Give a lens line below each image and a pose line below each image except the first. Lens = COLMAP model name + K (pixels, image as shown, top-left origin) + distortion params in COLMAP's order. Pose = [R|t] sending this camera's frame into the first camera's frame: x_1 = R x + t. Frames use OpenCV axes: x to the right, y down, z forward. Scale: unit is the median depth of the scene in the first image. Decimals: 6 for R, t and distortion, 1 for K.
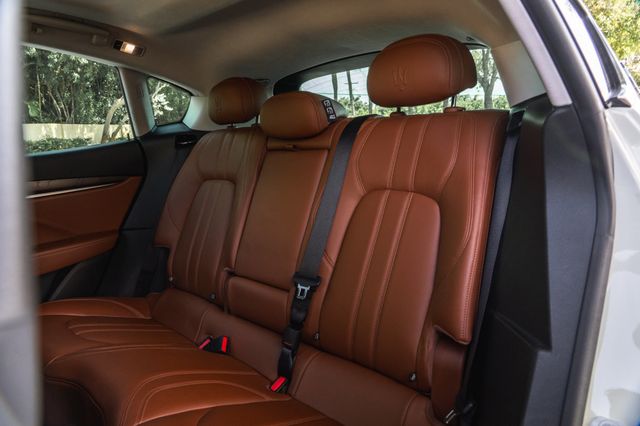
lens RADIAL K [[435.0, 0, 320.0], [0, 435.0, 213.0], [0, 0, 1]] dist [-0.019833, 0.005702]
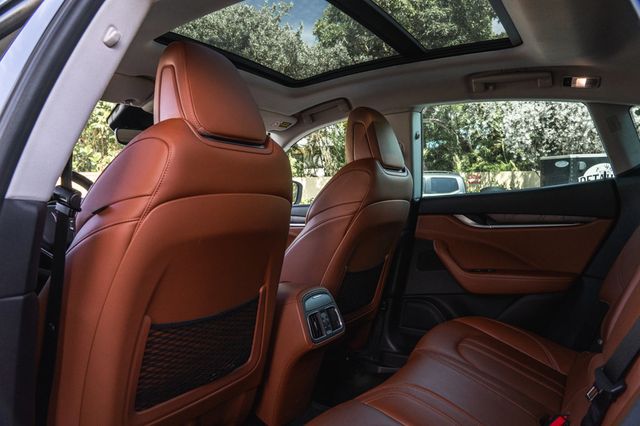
lens RADIAL K [[435.0, 0, 320.0], [0, 435.0, 213.0], [0, 0, 1]] dist [-0.019833, 0.005702]
pose [[0.184303, 0.066930, -0.980588, 0.421745], [-0.164562, 0.985697, 0.036349, -0.041073], [0.968995, 0.154669, 0.192682, 0.324669]]
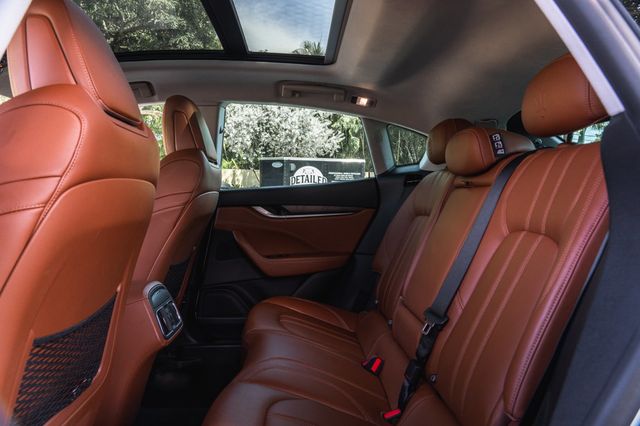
lens RADIAL K [[435.0, 0, 320.0], [0, 435.0, 213.0], [0, 0, 1]] dist [-0.019833, 0.005702]
pose [[0.728338, 0.070441, -0.681588, 0.341335], [-0.147983, 0.987398, -0.056087, 0.014757], [0.669048, 0.141714, 0.729584, 0.077618]]
